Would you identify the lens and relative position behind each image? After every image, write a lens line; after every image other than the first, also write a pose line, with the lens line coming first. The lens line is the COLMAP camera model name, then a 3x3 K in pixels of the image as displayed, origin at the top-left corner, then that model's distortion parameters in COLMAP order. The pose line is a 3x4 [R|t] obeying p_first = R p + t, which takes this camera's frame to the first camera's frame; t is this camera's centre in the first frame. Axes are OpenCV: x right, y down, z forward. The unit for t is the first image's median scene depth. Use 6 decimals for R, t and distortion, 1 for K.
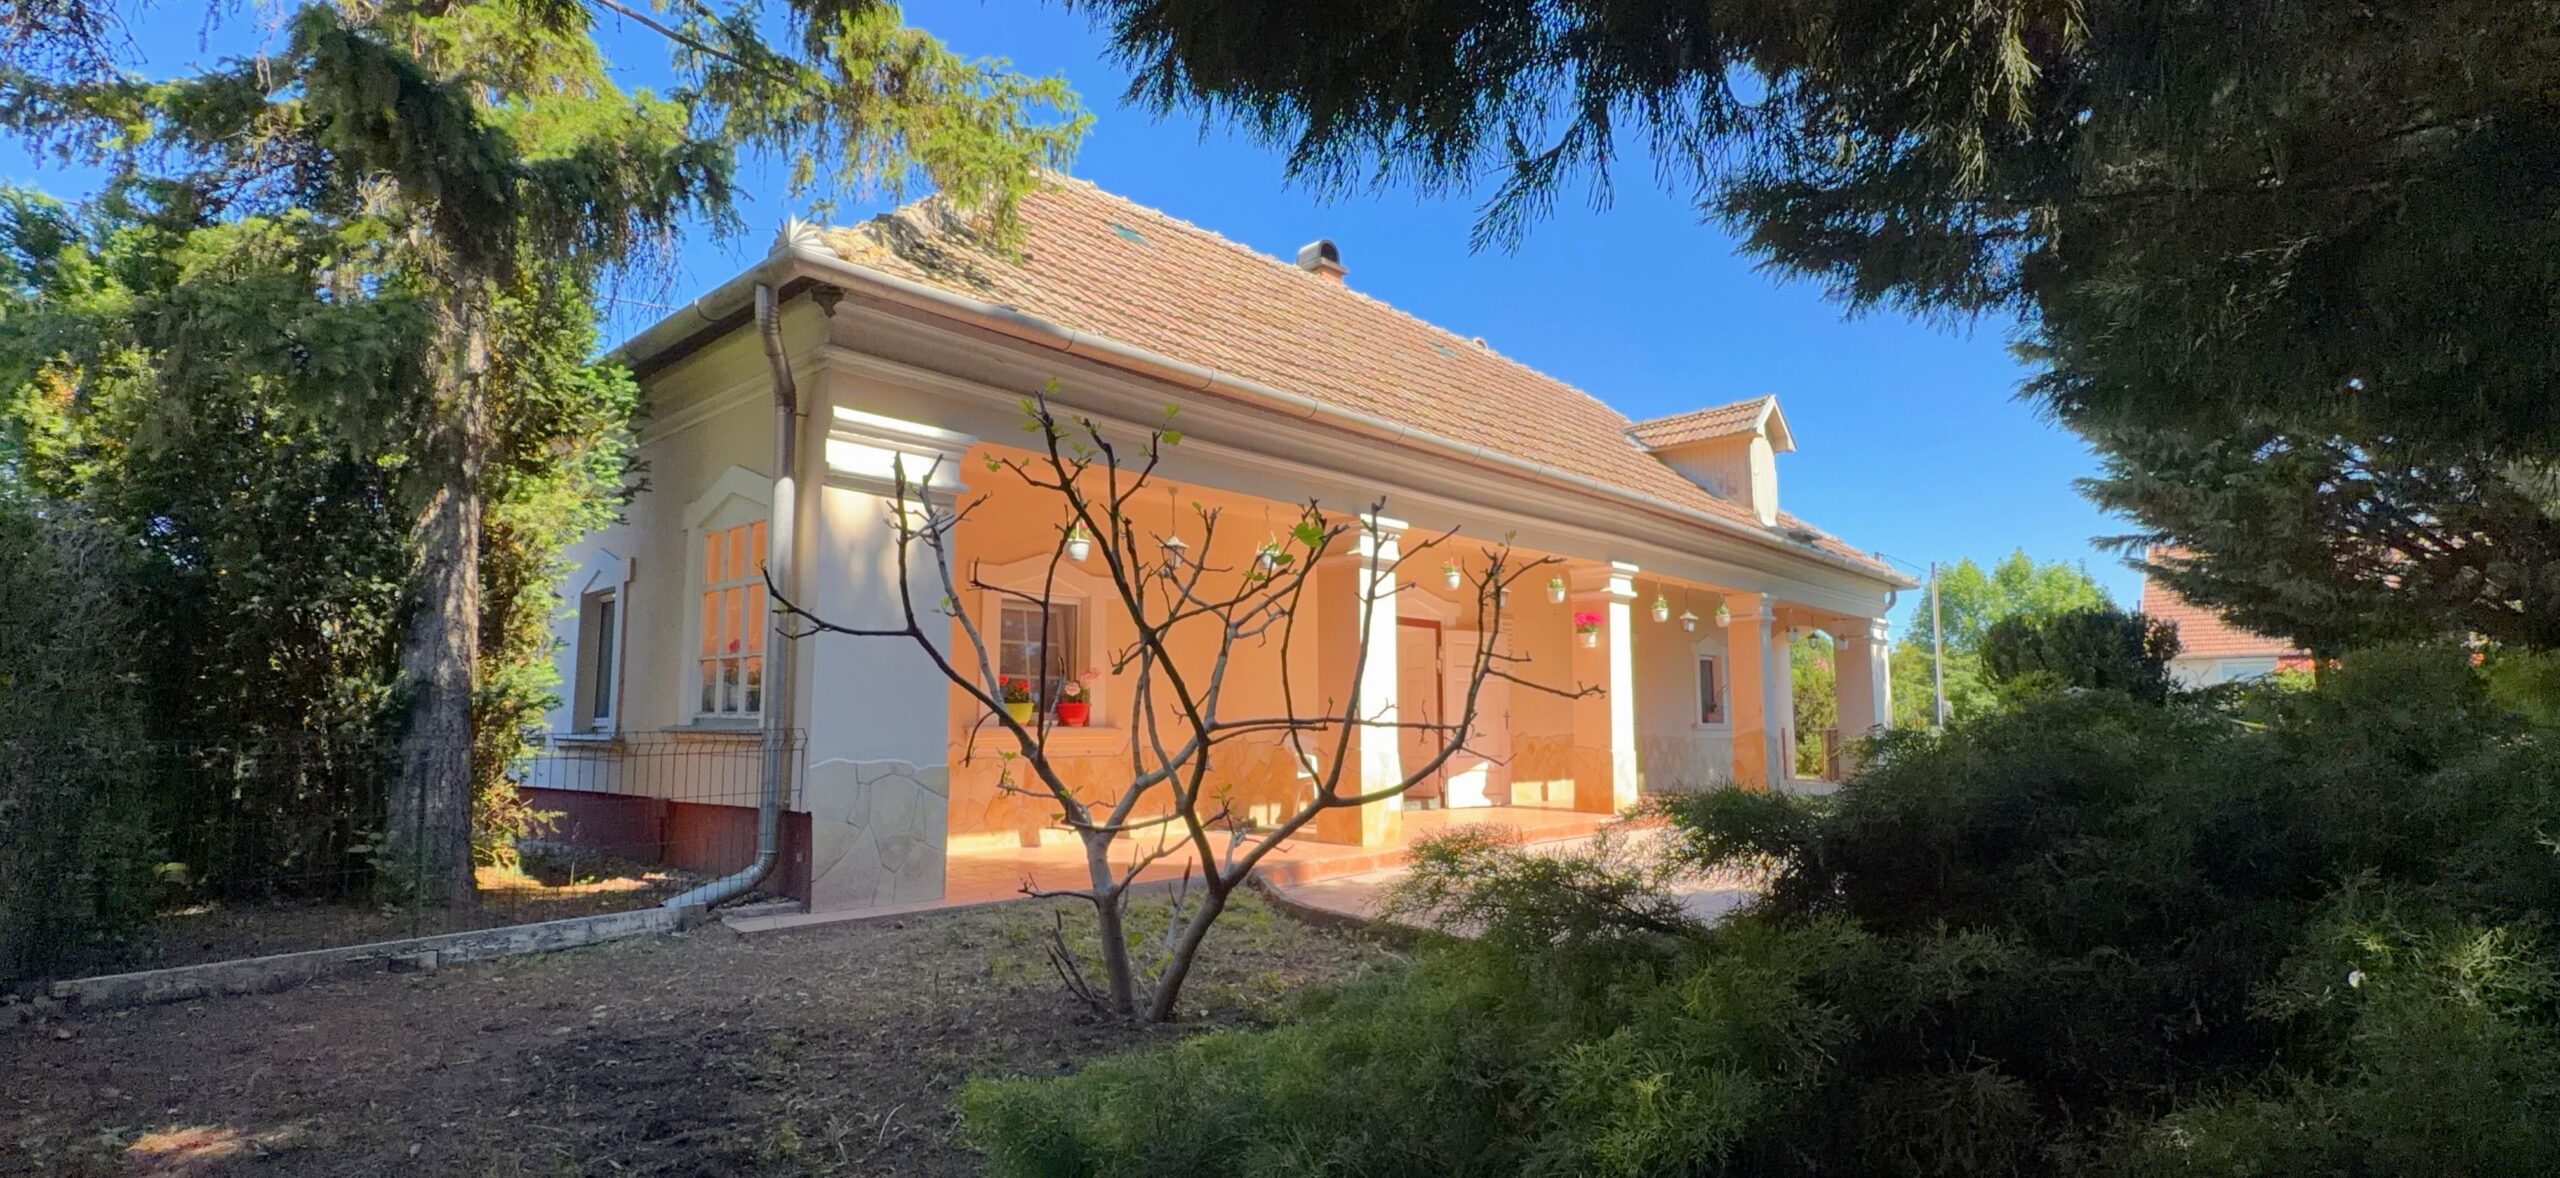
lens RADIAL K [[1166.0, 0, 1279.5], [0, 1166.0, 589.0], [0, 0, 1]] dist [0.013627, 0.001594]
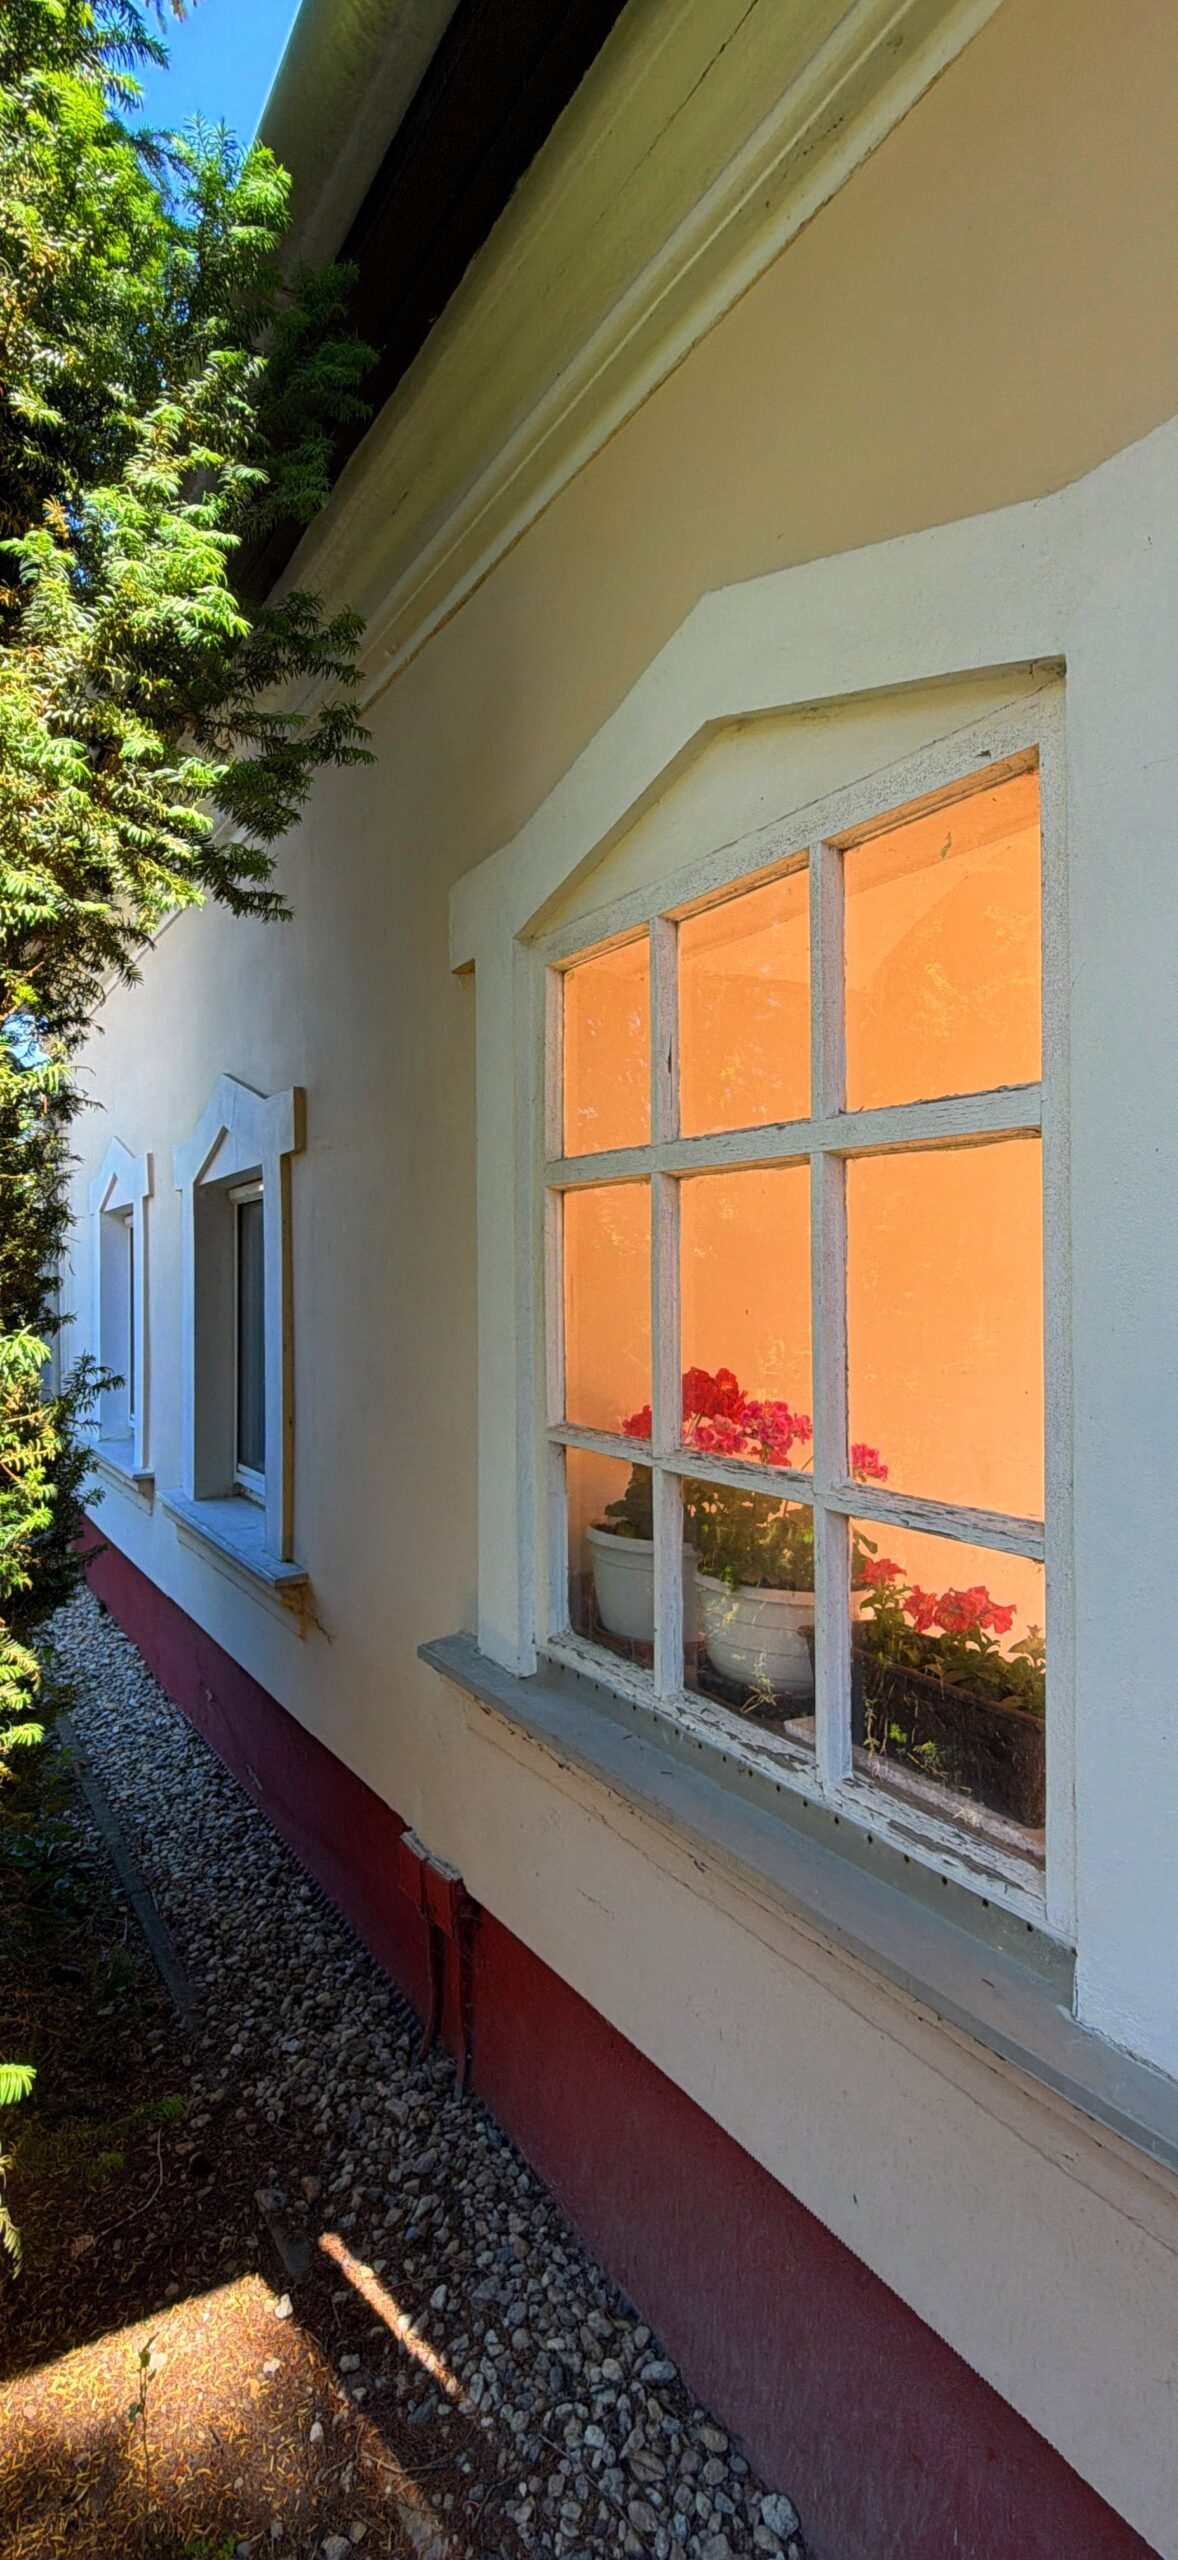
lens RADIAL K [[1166.0, 0, 589.3], [0, 1166.0, 1277.7], [0, 0, 1]] dist [0.013627, 0.001594]
pose [[0.968846, 0.001516, -0.247658, -0.347946], [0.026937, 0.993404, 0.111456, -0.006057], [0.246194, -0.114655, 0.962415, 0.618977]]
